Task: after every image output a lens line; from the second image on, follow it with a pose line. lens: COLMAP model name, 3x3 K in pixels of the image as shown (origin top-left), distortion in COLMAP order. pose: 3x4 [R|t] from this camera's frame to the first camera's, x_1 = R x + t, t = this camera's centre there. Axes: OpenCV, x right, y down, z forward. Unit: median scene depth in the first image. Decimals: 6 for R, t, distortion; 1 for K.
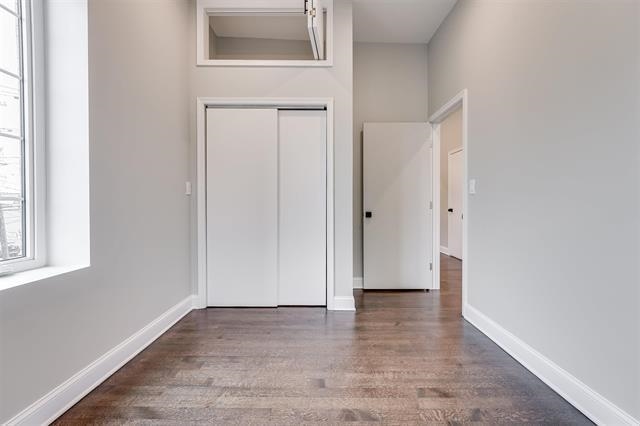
lens RADIAL K [[274.0, 0, 322.2], [0, 274.0, 204.6], [0, 0, 1]] dist [0.000878, 0.000294]
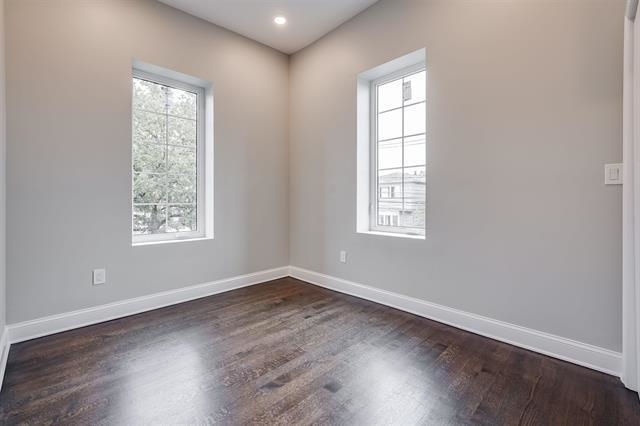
lens RADIAL K [[274.0, 0, 322.2], [0, 274.0, 204.6], [0, 0, 1]] dist [0.000878, 0.000294]
pose [[-0.698095, 0.000419, -0.716005, 0.707072], [-0.001496, 0.999997, 0.002044, 0.013244], [0.716003, 0.002498, -0.698093, 1.662103]]
